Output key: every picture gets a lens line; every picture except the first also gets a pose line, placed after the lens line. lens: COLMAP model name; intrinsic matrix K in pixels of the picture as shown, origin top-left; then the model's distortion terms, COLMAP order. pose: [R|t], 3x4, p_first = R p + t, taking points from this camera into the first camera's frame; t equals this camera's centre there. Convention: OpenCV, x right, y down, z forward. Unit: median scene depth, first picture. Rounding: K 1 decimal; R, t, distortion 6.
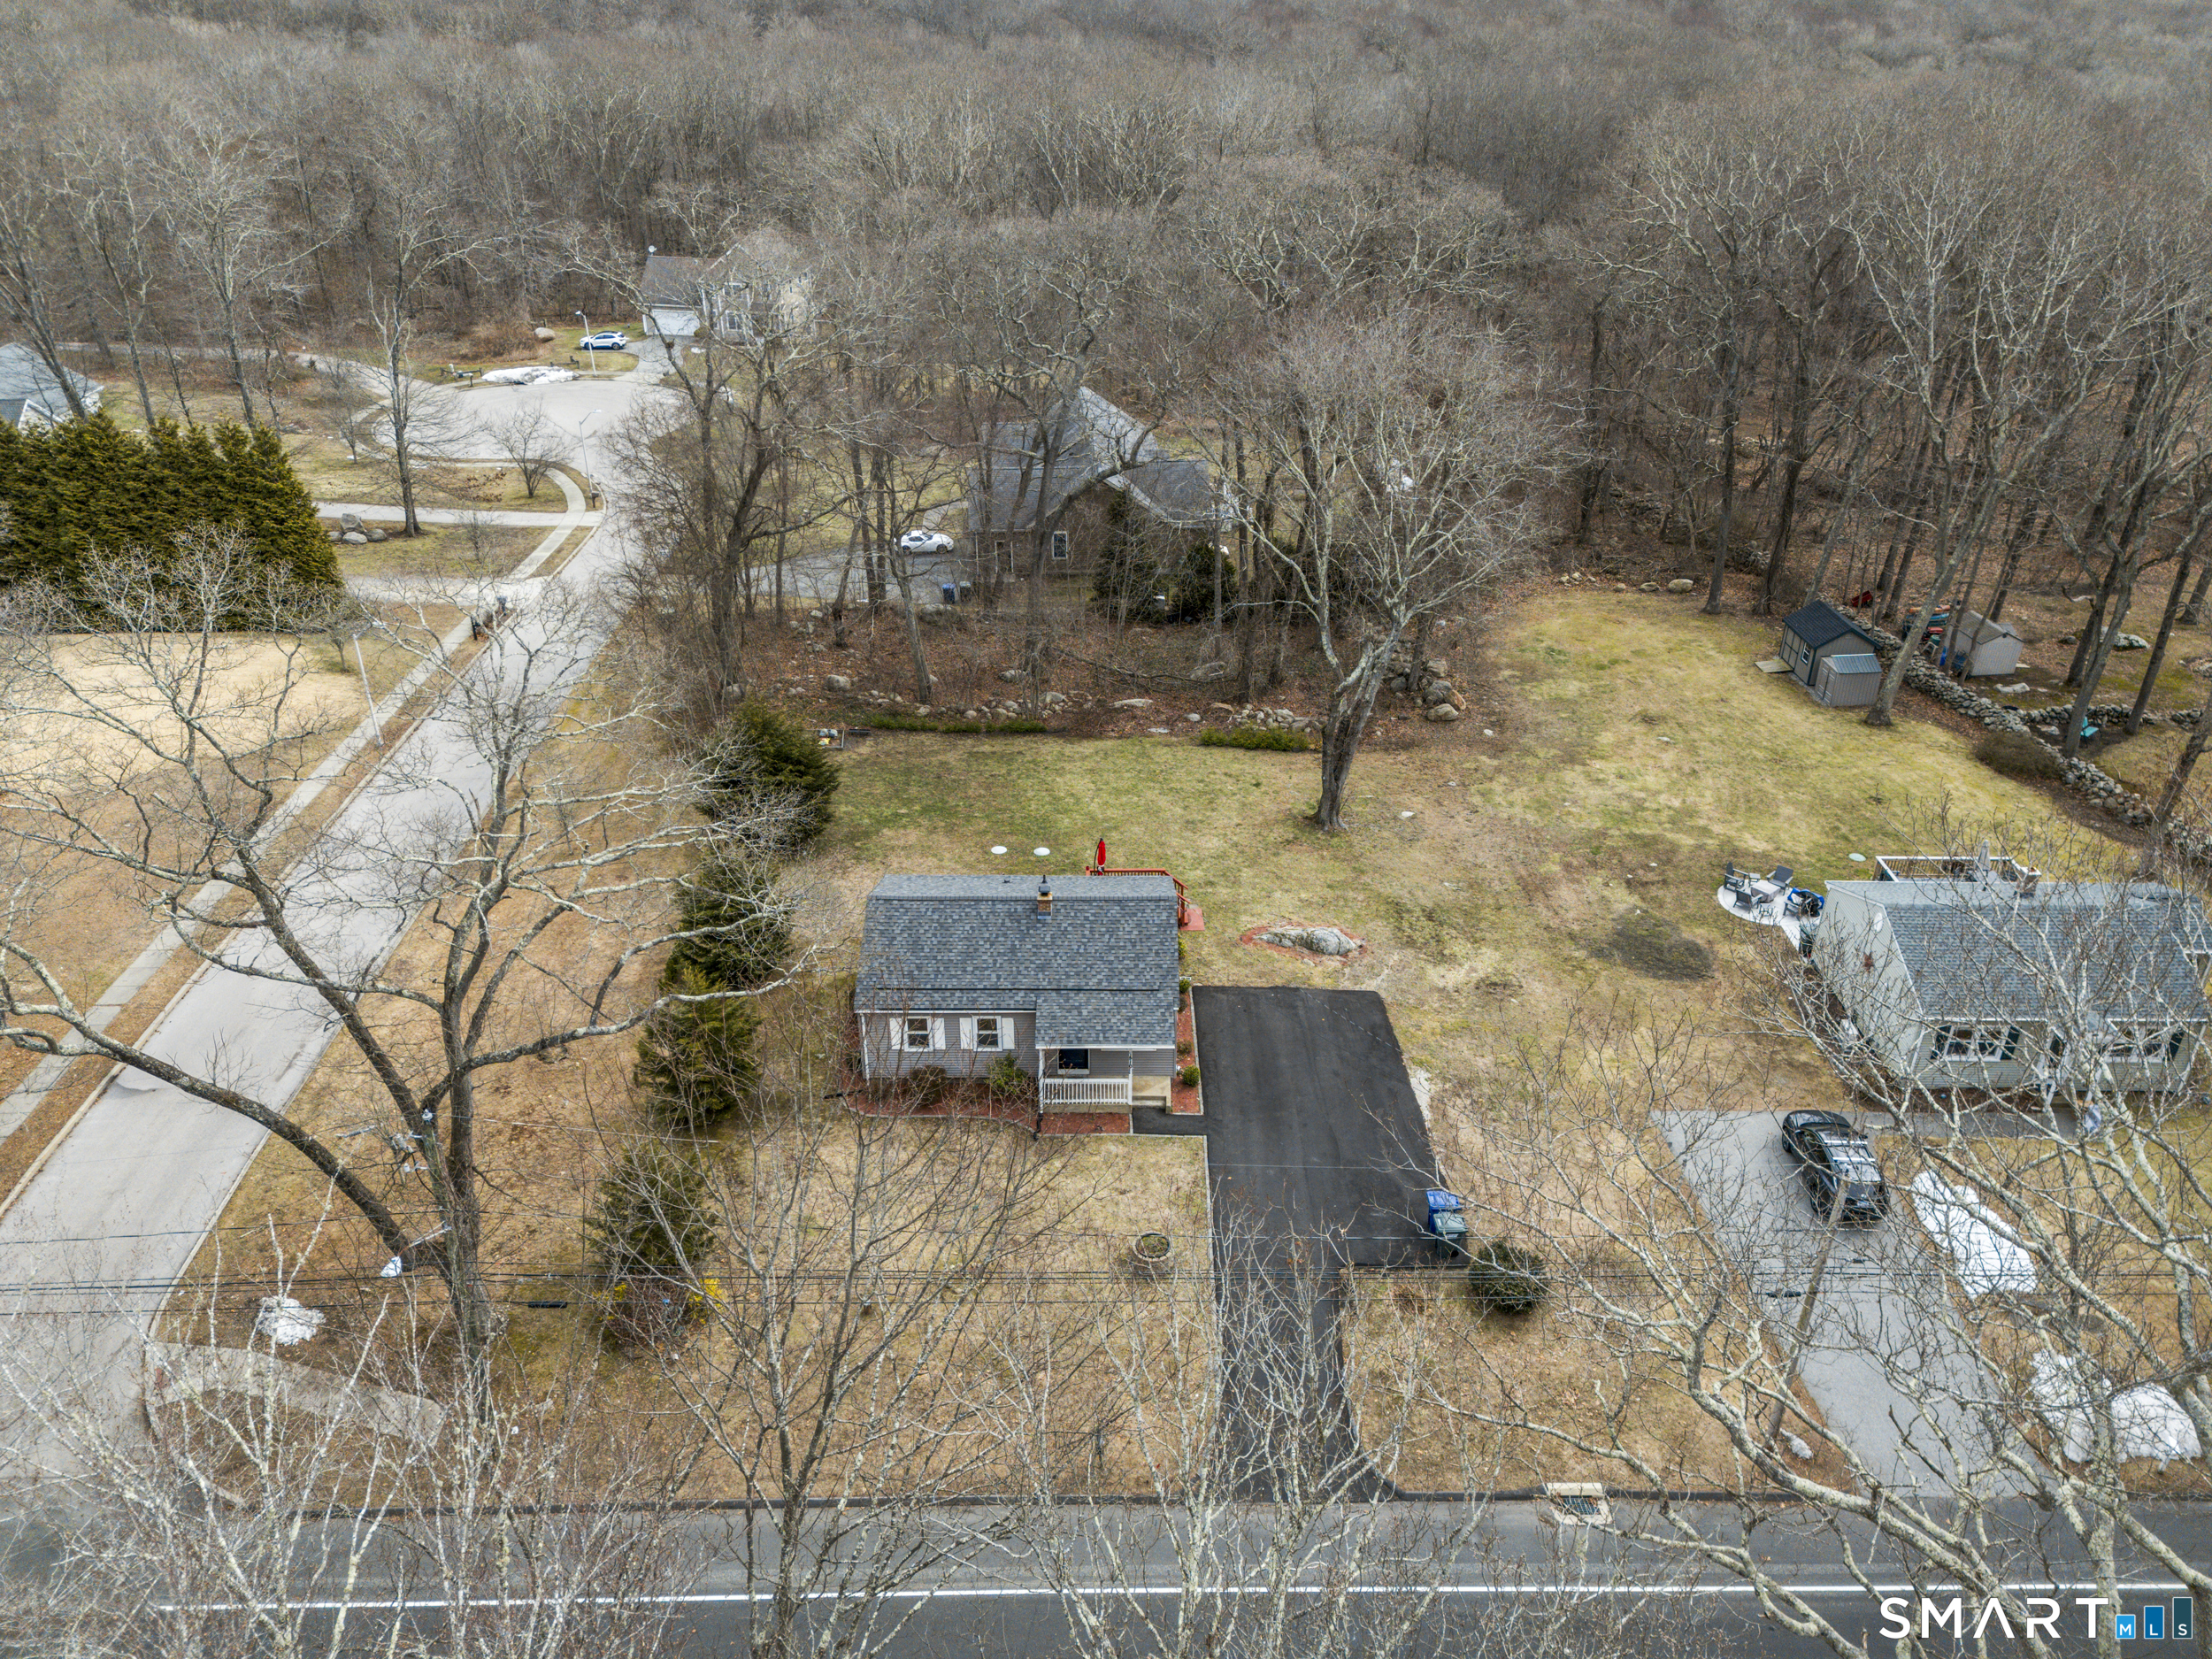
lens RADIAL K [[1625.4, 0, 1106.0], [0, 1625.4, 829.5], [0, 0, 1]] dist [0.100191, -0.126571]
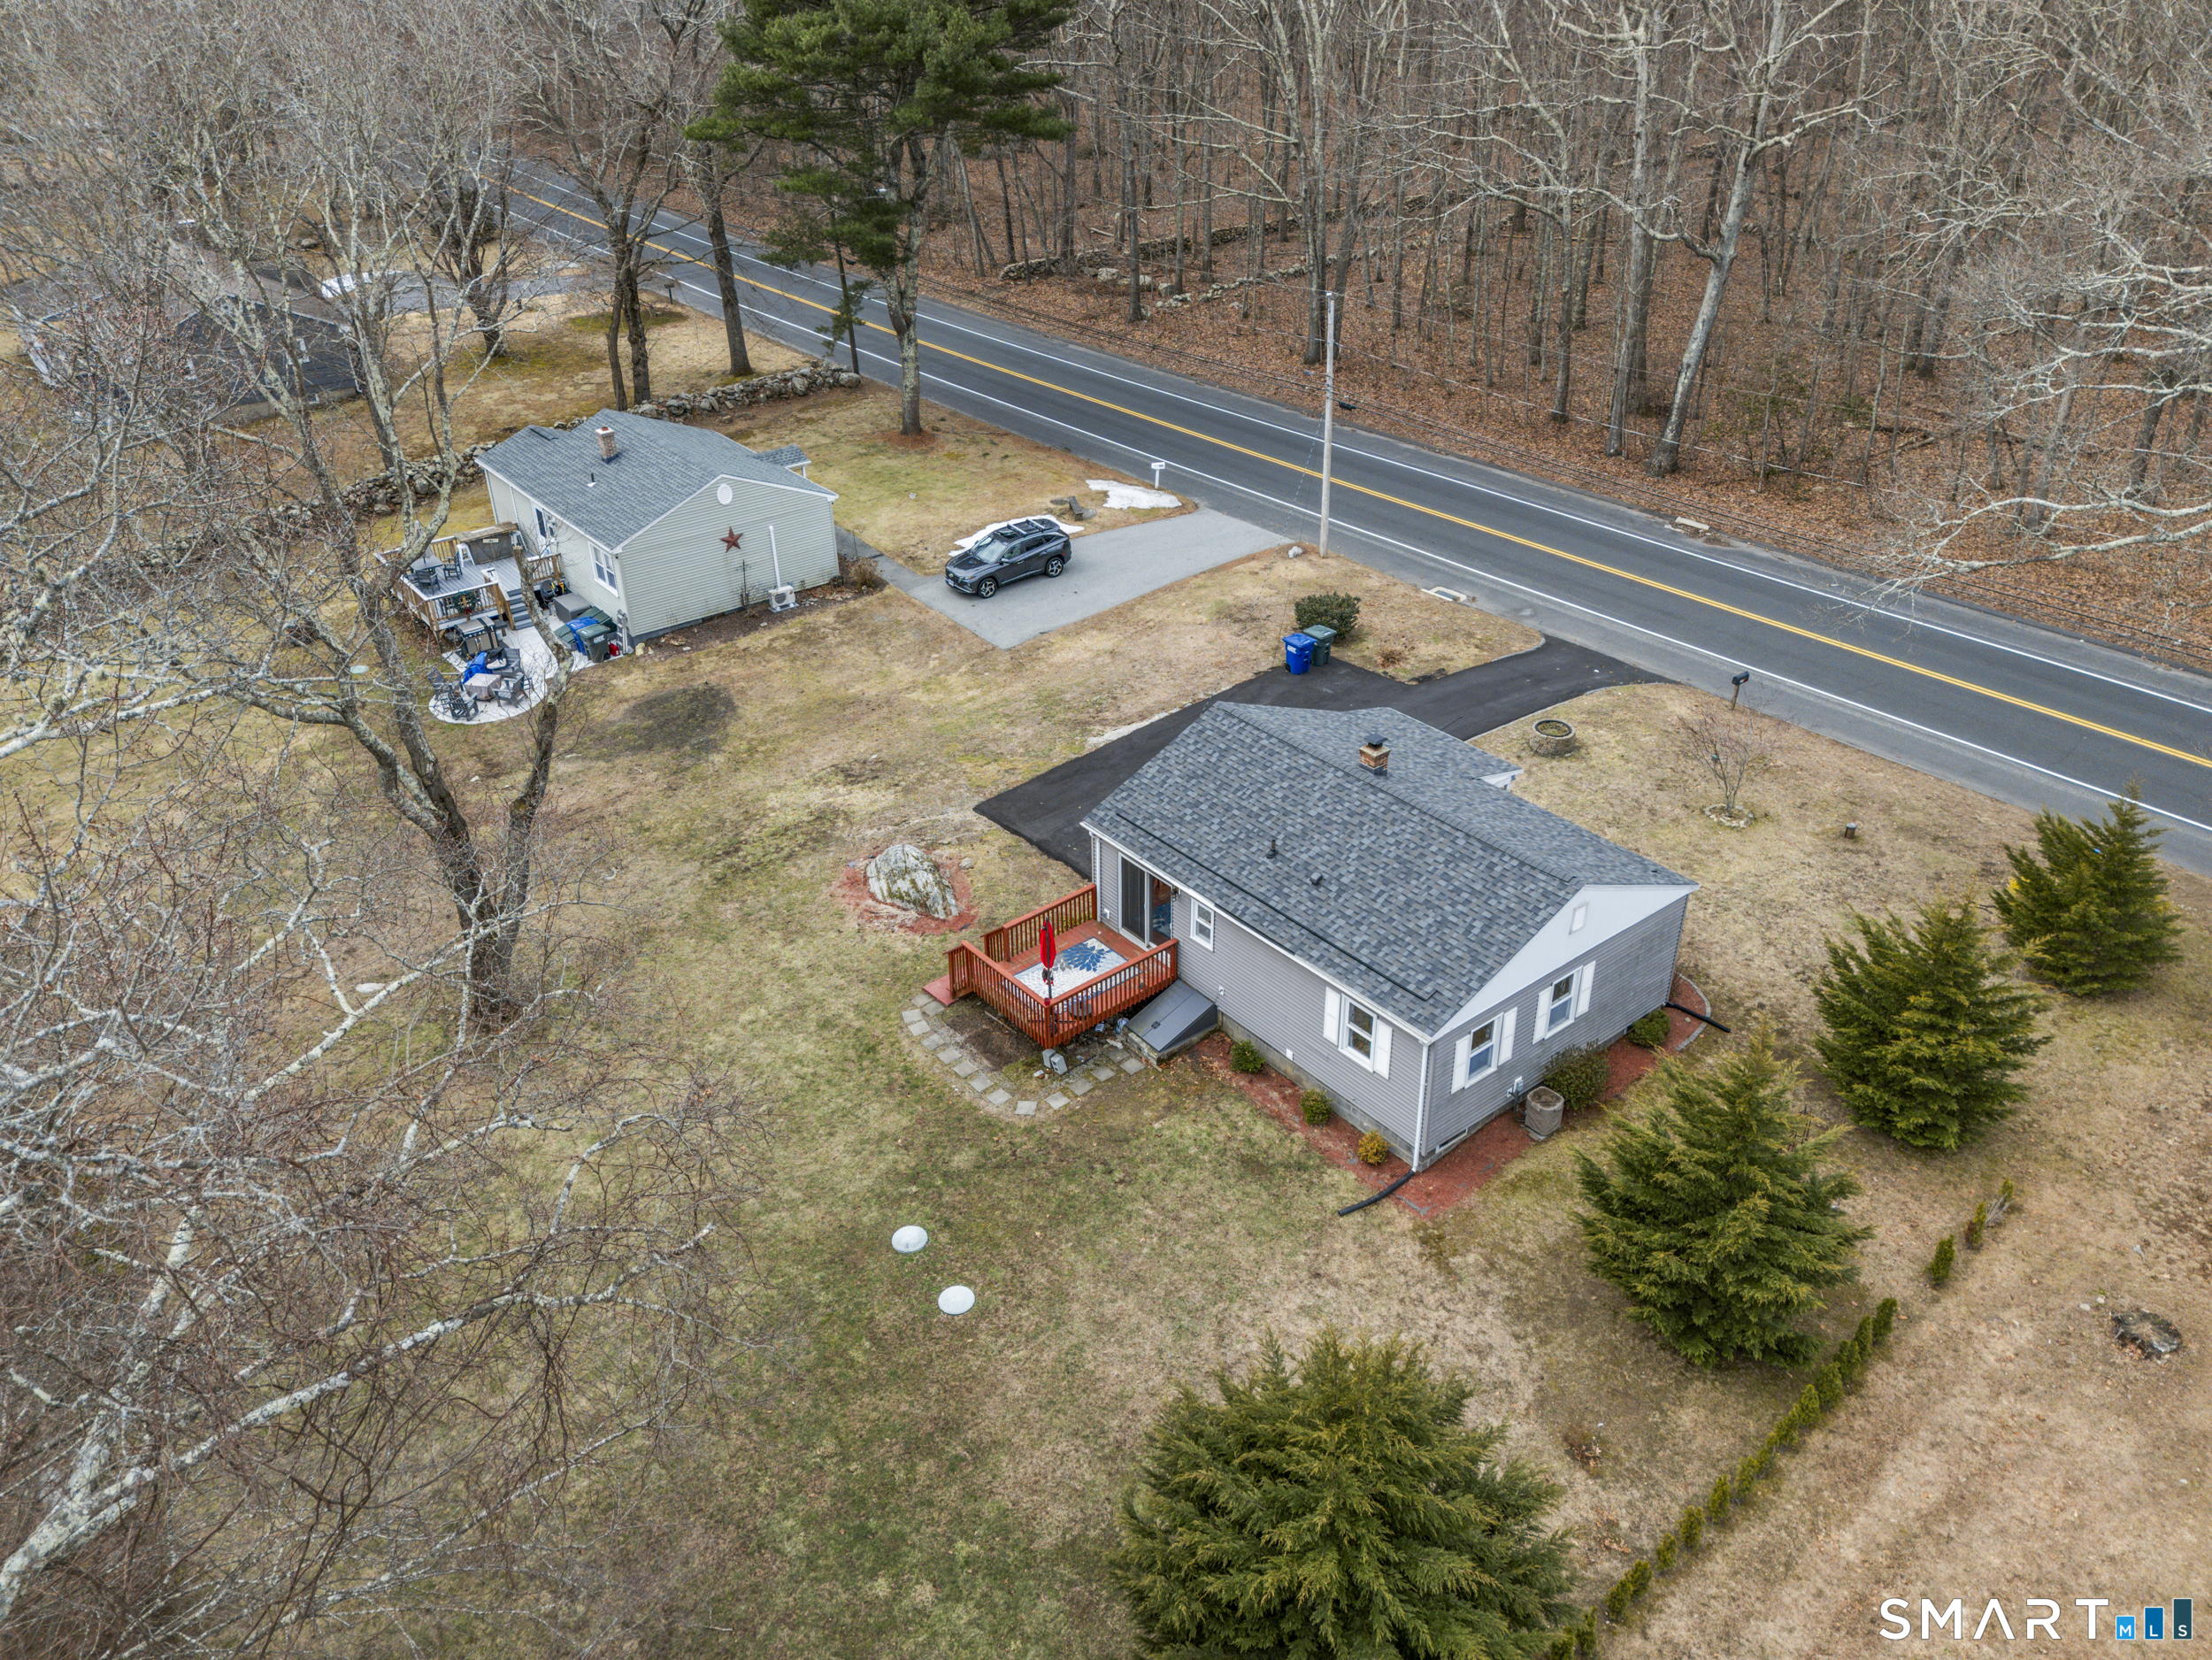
lens RADIAL K [[1635.1, 0, 1103.9], [0, 1635.1, 819.2], [0, 0, 1]] dist [0.061425, -0.042155]
pose [[-0.626532, -0.393630, 0.672691, -0.379779], [0.390190, 0.588732, 0.707917, -0.405557], [-0.674692, 0.706010, -0.215269, 1.109832]]
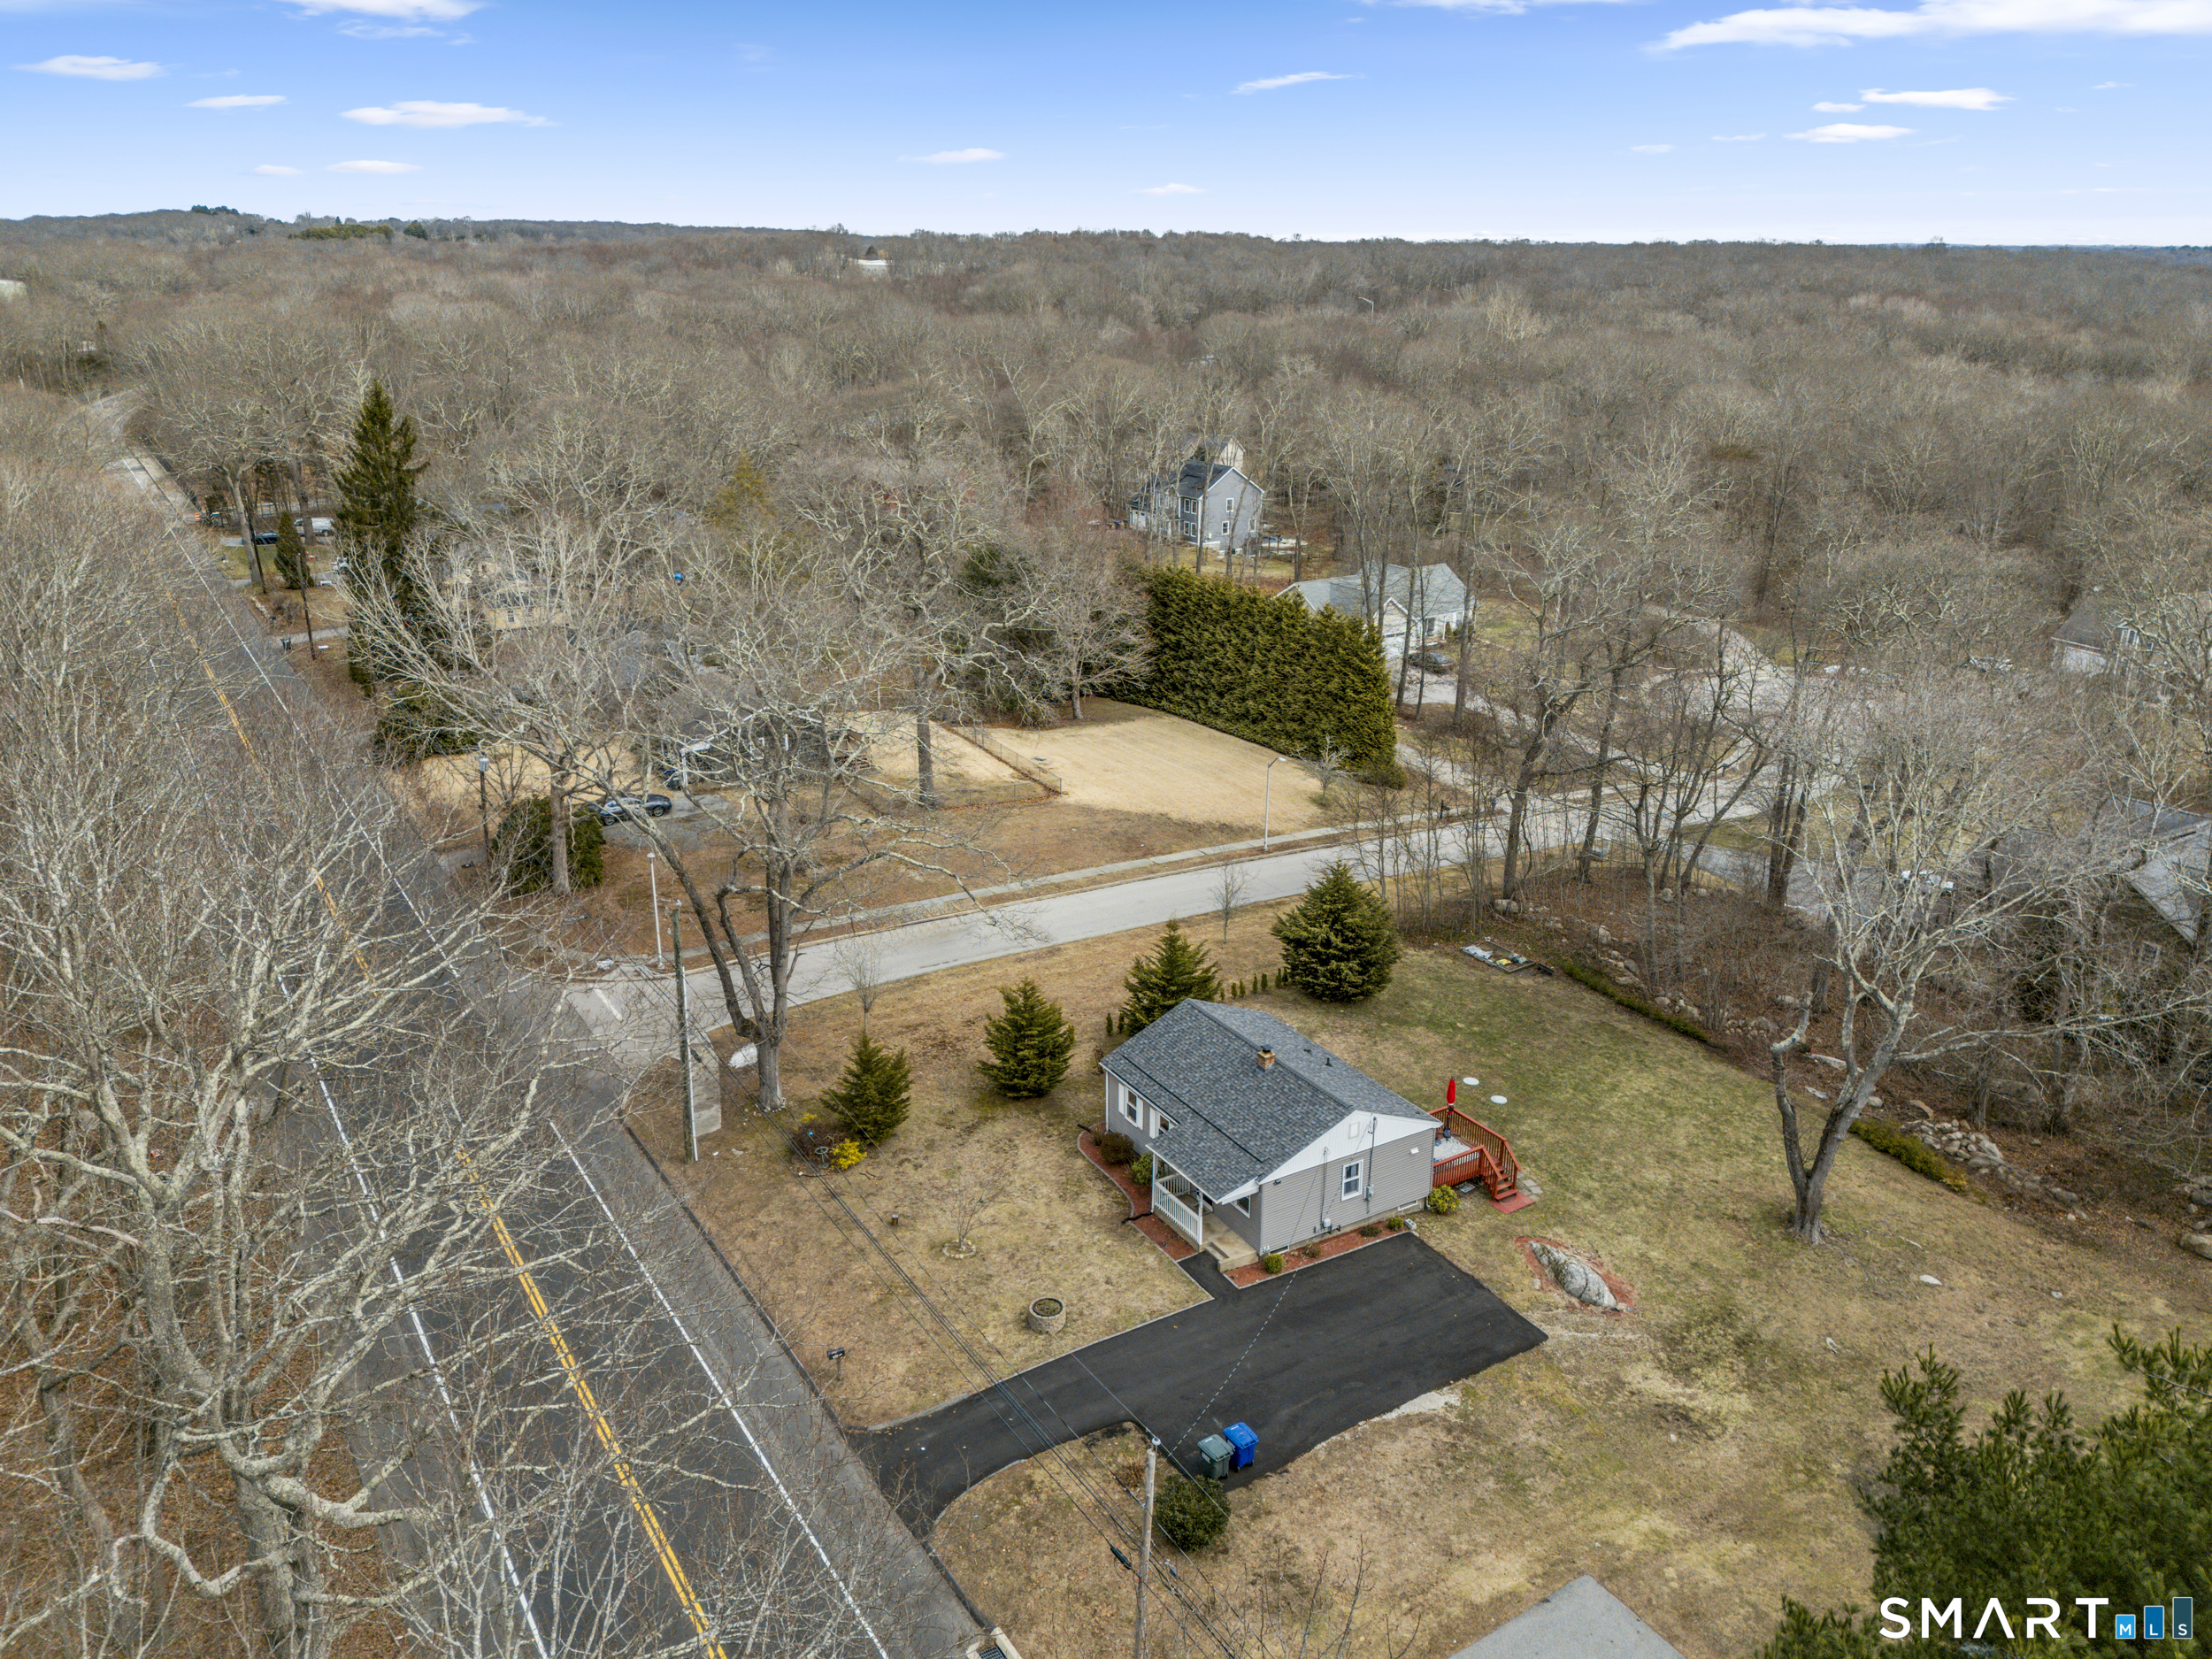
lens RADIAL K [[1635.0, 0, 1103.9], [0, 1635.0, 818.7], [0, 0, 1]] dist [0.061425, -0.042155]
pose [[0.525519, 0.277444, -0.804273, 0.680792], [-0.420470, 0.906511, 0.037973, -0.090188], [0.739618, 0.318217, 0.593046, 0.183835]]
